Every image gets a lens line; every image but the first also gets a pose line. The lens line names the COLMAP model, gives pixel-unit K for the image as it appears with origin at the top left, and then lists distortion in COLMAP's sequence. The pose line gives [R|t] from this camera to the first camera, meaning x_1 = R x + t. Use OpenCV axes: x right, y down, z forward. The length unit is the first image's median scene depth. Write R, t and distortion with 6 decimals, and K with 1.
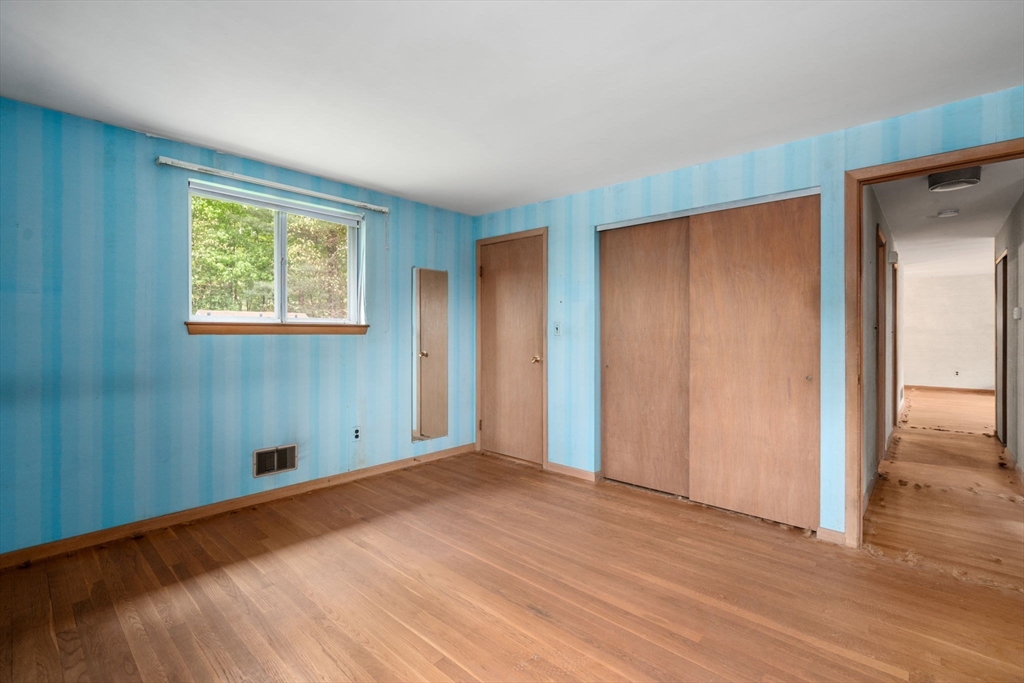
lens RADIAL K [[468.0, 0, 511.7], [0, 468.0, 328.8], [0, 0, 1]] dist [-0.002414, 0.000099]
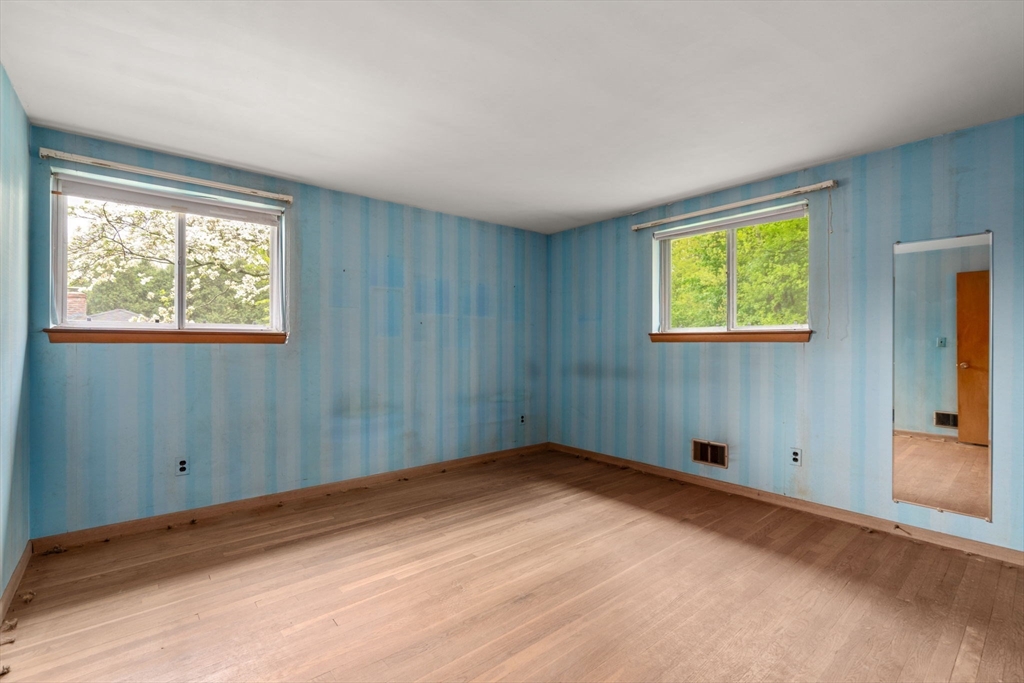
lens RADIAL K [[468.0, 0, 511.7], [0, 468.0, 328.8], [0, 0, 1]] dist [-0.002414, 0.000099]
pose [[-0.141508, -0.032522, -0.989403, 0.723320], [0.008358, 0.999385, -0.034045, 0.015442], [0.989902, -0.013087, -0.141149, 0.719989]]
